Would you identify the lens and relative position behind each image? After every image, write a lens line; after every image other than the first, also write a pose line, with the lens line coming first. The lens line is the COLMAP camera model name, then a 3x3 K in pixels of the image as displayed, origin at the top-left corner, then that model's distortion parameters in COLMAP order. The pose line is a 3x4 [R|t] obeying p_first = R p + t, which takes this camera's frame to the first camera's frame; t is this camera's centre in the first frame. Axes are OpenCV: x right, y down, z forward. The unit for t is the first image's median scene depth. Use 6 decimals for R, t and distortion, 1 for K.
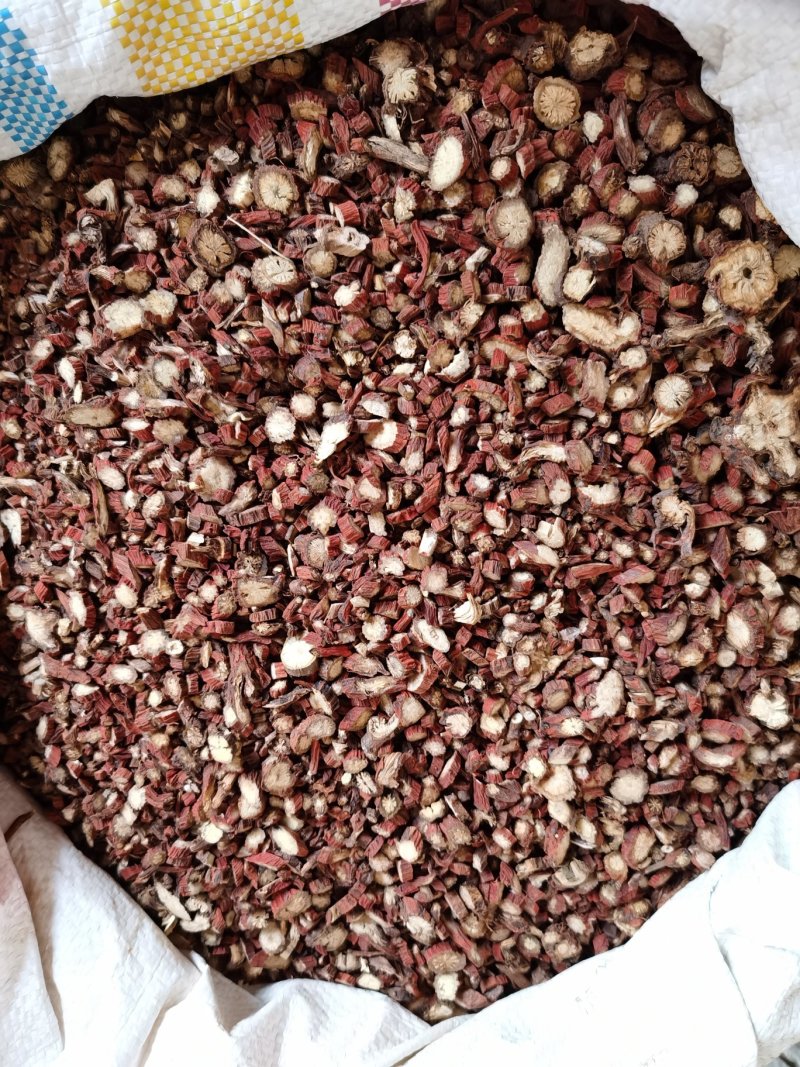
lens RADIAL K [[777.2, 0, 400.0], [0, 777.2, 533.5], [0, 0, 1]] dist [0.040226, -0.083339]
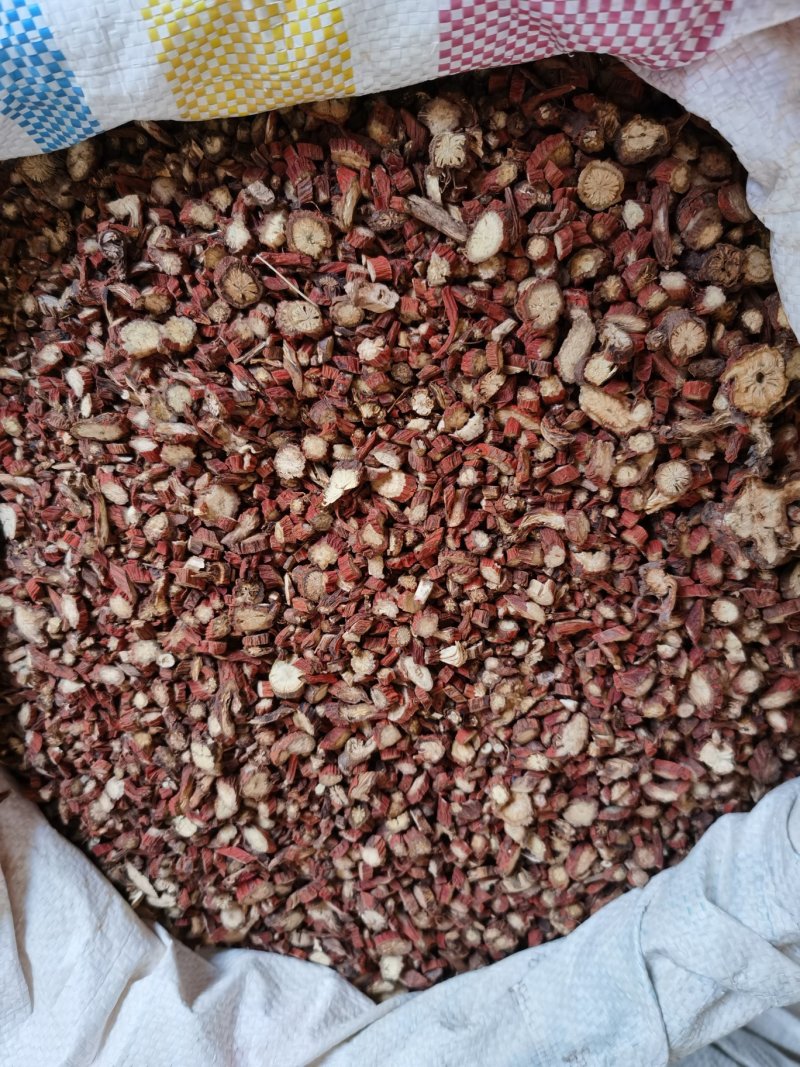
lens RADIAL K [[777.2, 0, 400.0], [0, 777.2, 533.5], [0, 0, 1]] dist [0.040226, -0.083339]
pose [[0.993808, 0.091005, 0.063752, -0.065396], [-0.096945, 0.990523, 0.097296, -0.154525], [-0.054293, -0.102874, 0.993212, -0.020799]]
